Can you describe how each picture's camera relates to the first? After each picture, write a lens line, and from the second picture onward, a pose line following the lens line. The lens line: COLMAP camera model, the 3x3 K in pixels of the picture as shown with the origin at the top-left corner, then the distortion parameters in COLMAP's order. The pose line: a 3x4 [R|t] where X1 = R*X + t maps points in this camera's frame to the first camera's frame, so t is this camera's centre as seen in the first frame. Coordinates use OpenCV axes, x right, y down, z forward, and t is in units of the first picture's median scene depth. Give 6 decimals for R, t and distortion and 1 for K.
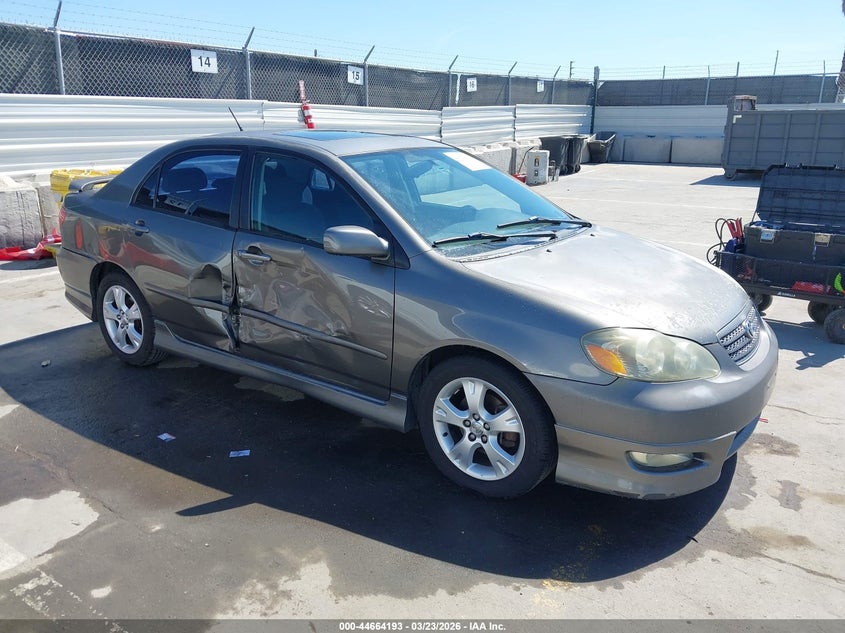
lens RADIAL K [[668.3, 0, 422.5], [0, 668.3, 316.5], [0, 0, 1]] dist [0.054691, -0.001772]
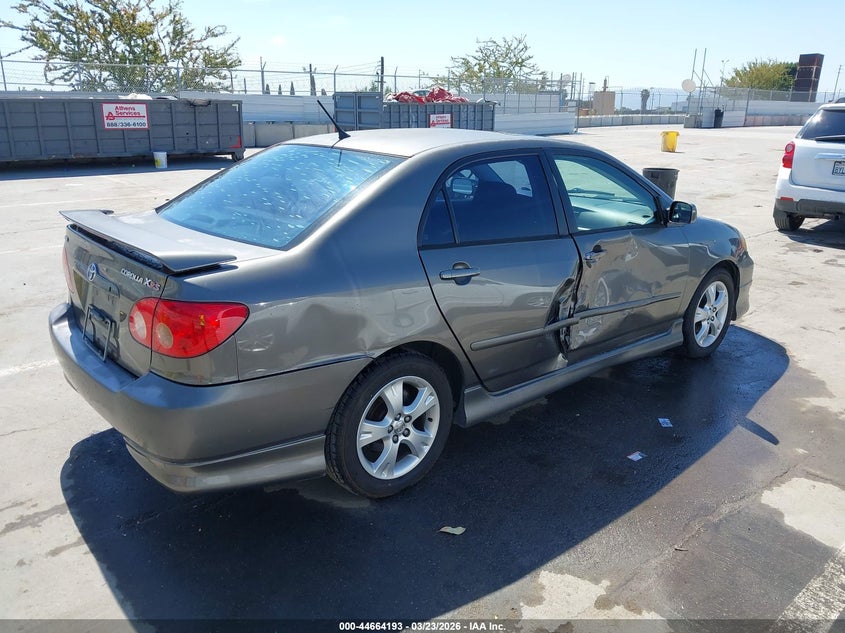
lens RADIAL K [[668.3, 0, 422.5], [0, 668.3, 316.5], [0, 0, 1]] dist [0.054691, -0.001772]
pose [[0.185971, -0.232352, 0.954687, -1.288121], [0.278935, 0.944146, 0.175450, -0.246479], [-0.942131, 0.233667, 0.240395, 1.031486]]
